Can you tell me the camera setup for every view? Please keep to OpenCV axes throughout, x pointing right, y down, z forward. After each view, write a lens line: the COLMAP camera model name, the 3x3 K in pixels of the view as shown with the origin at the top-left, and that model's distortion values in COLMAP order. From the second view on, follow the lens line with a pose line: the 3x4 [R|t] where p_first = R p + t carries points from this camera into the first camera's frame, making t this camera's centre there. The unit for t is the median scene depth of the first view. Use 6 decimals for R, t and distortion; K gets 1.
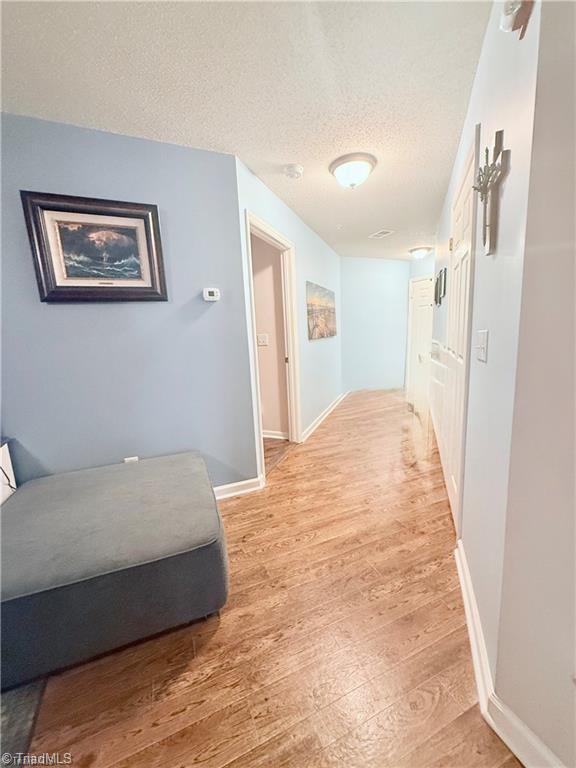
lens RADIAL K [[307.7, 0, 288.0], [0, 307.7, 385.3], [0, 0, 1]] dist [0.004707, 0.000184]
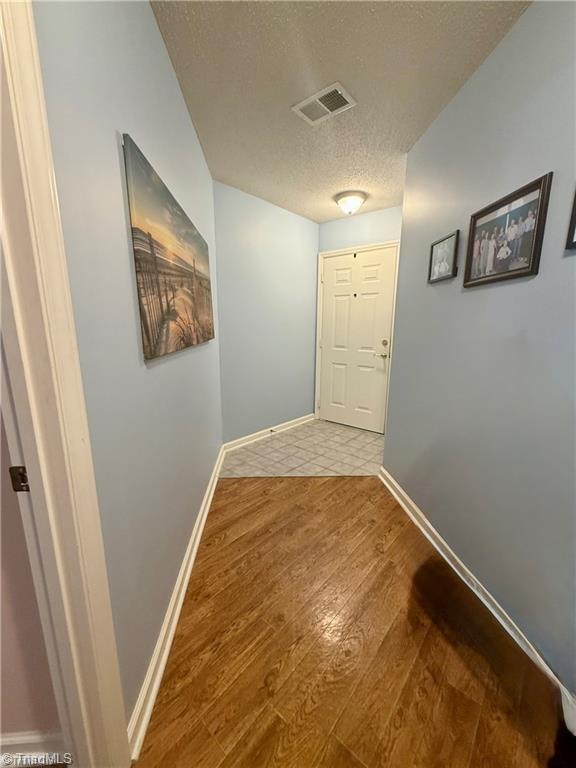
lens RADIAL K [[307.7, 0, 289.0], [0, 307.7, 387.5], [0, 0, 1]] dist [0.004707, 0.000184]
pose [[0.892594, -0.040410, 0.449047, 0.050626], [0.029635, 0.999080, 0.031001, -0.112290], [-0.449887, -0.014363, 0.892970, 0.599583]]
